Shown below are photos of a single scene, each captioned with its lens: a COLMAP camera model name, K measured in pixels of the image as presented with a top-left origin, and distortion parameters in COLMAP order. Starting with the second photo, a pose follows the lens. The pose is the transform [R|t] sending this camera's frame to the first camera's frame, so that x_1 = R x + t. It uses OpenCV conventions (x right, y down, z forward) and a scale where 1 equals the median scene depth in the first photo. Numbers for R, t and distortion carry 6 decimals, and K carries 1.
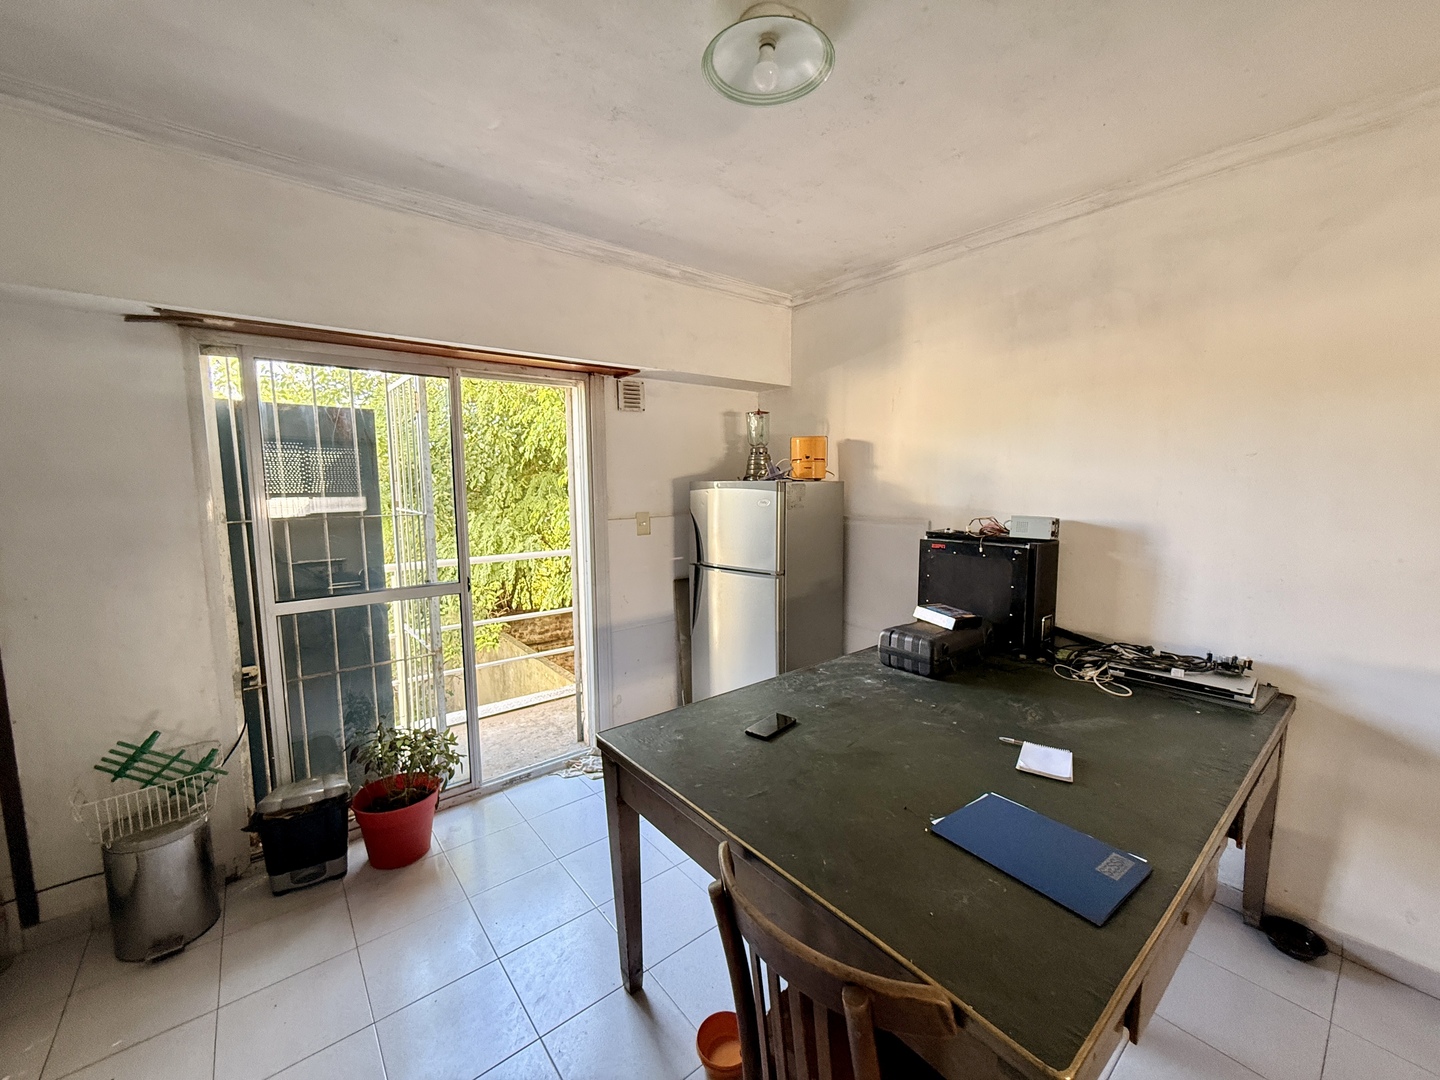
lens RADIAL K [[573.0, 0, 729.3], [0, 573.0, 540.0], [0, 0, 1]] dist [-0.001226, 0.000808]
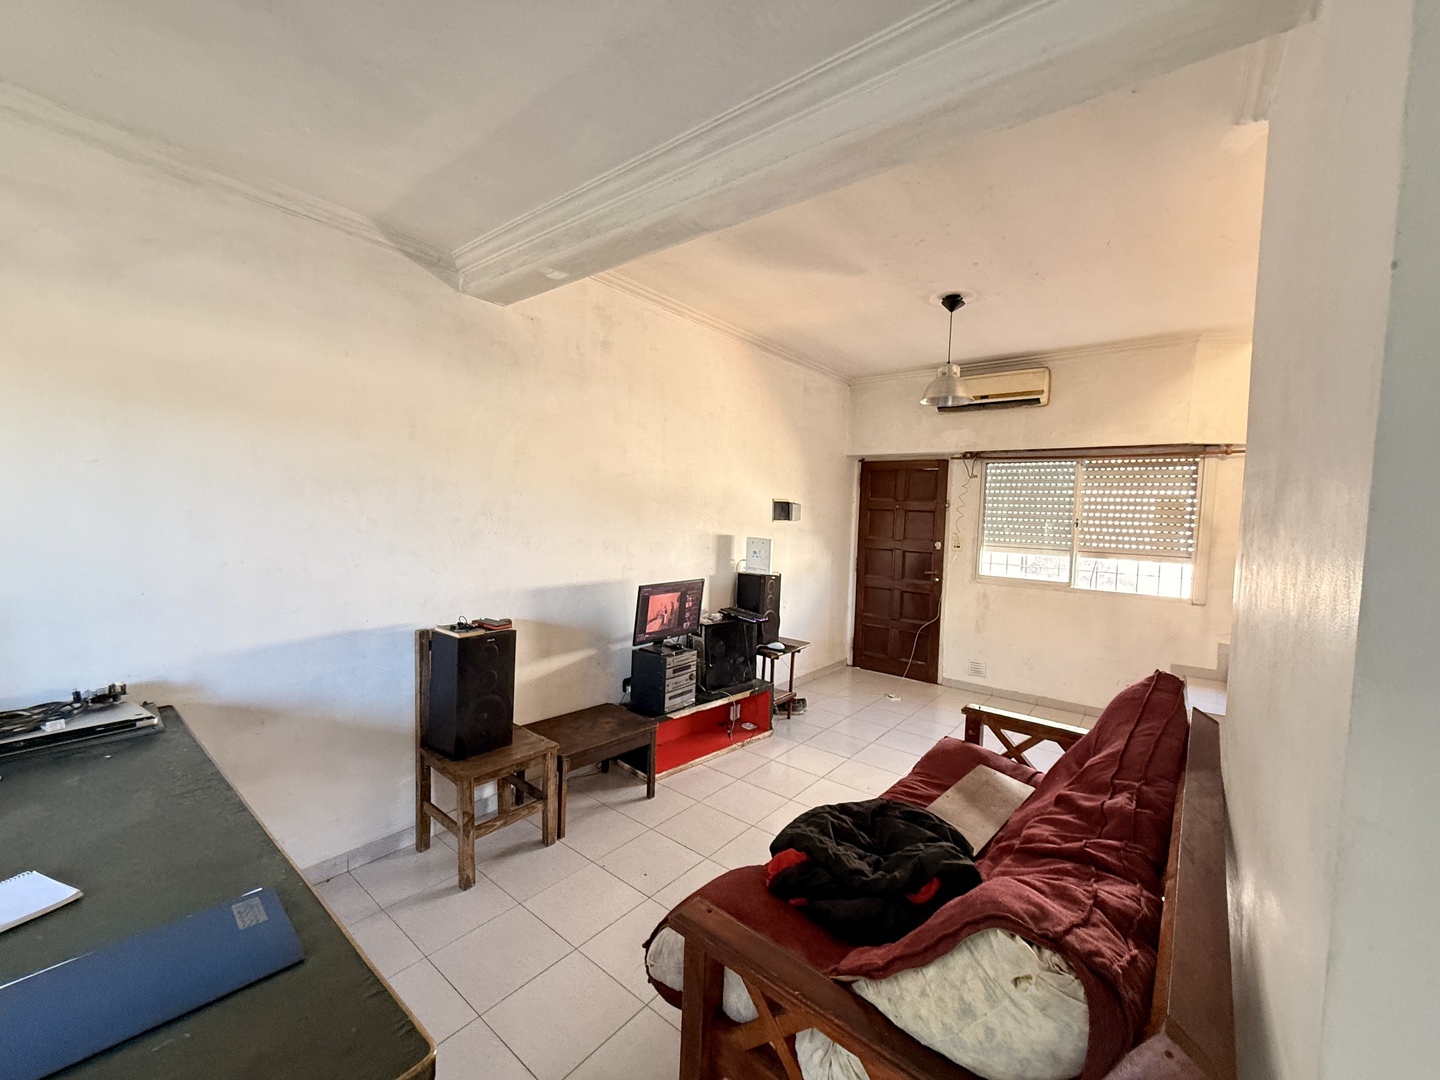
lens RADIAL K [[573.0, 0, 727.0], [0, 573.0, 543.7], [0, 0, 1]] dist [-0.001226, 0.000808]
pose [[-0.212695, -0.058880, 0.975343, -0.189727], [0.074220, 0.994326, 0.076211, -0.014256], [-0.974296, 0.088600, -0.207118, 0.223129]]
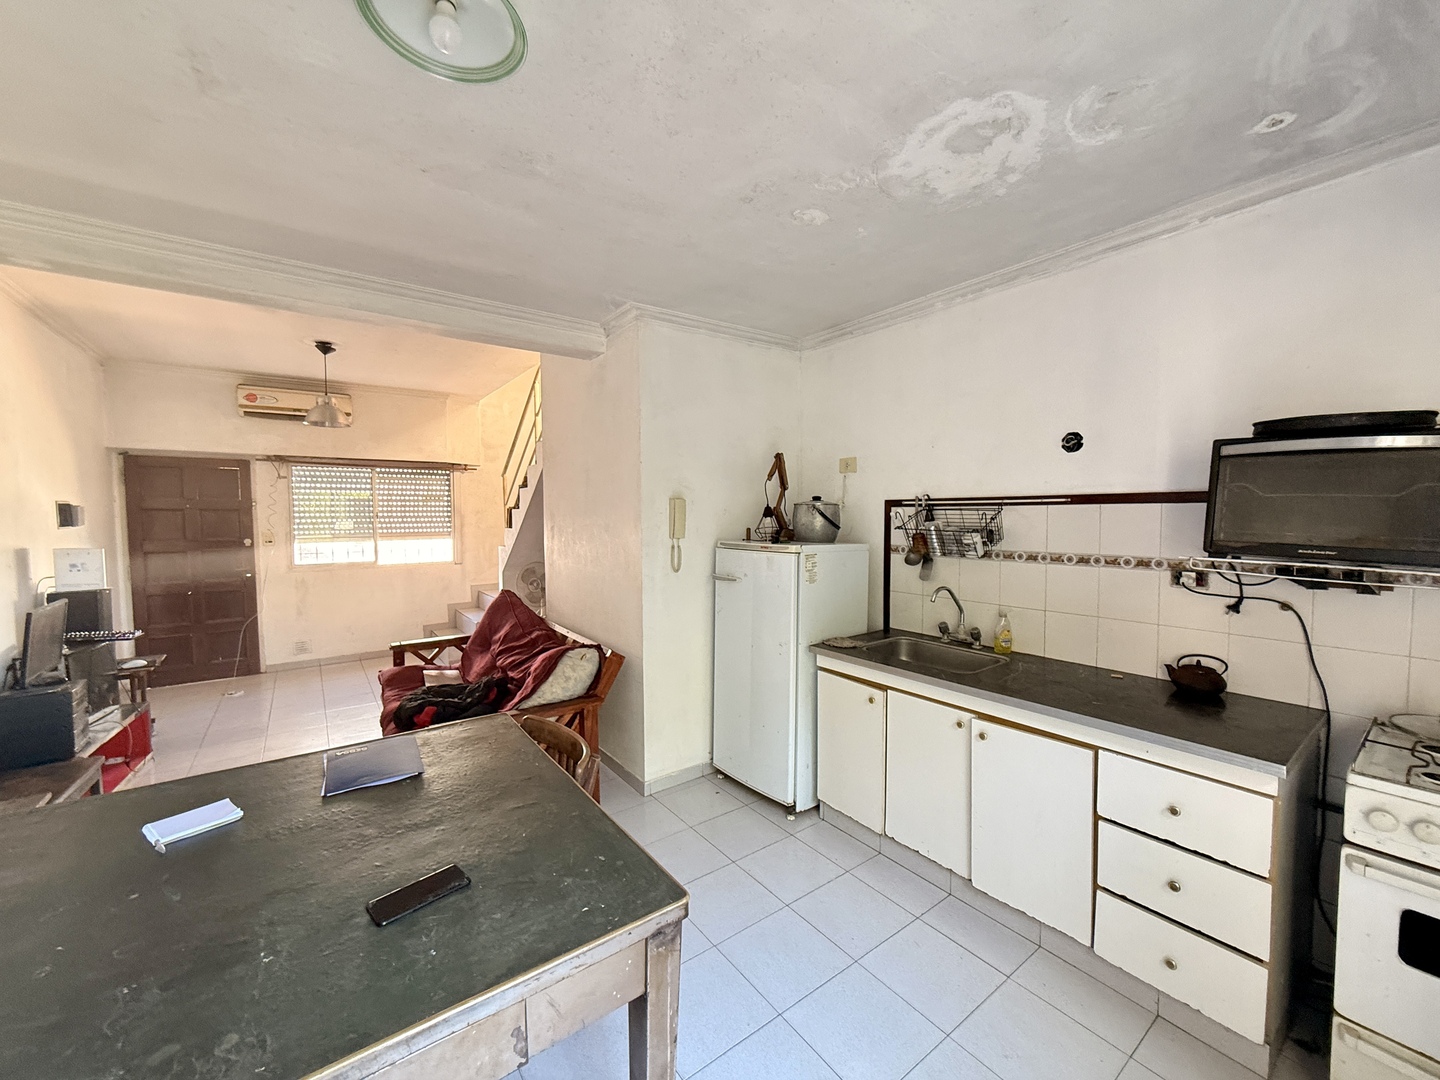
lens RADIAL K [[573.0, 0, 720.6], [0, 573.0, 537.7], [0, 0, 1]] dist [-0.001226, 0.000808]
pose [[-0.997782, 0.004967, 0.066377, -0.293066], [0.015083, 0.988145, 0.152779, -0.175558], [-0.064832, 0.153441, -0.986029, 1.583382]]
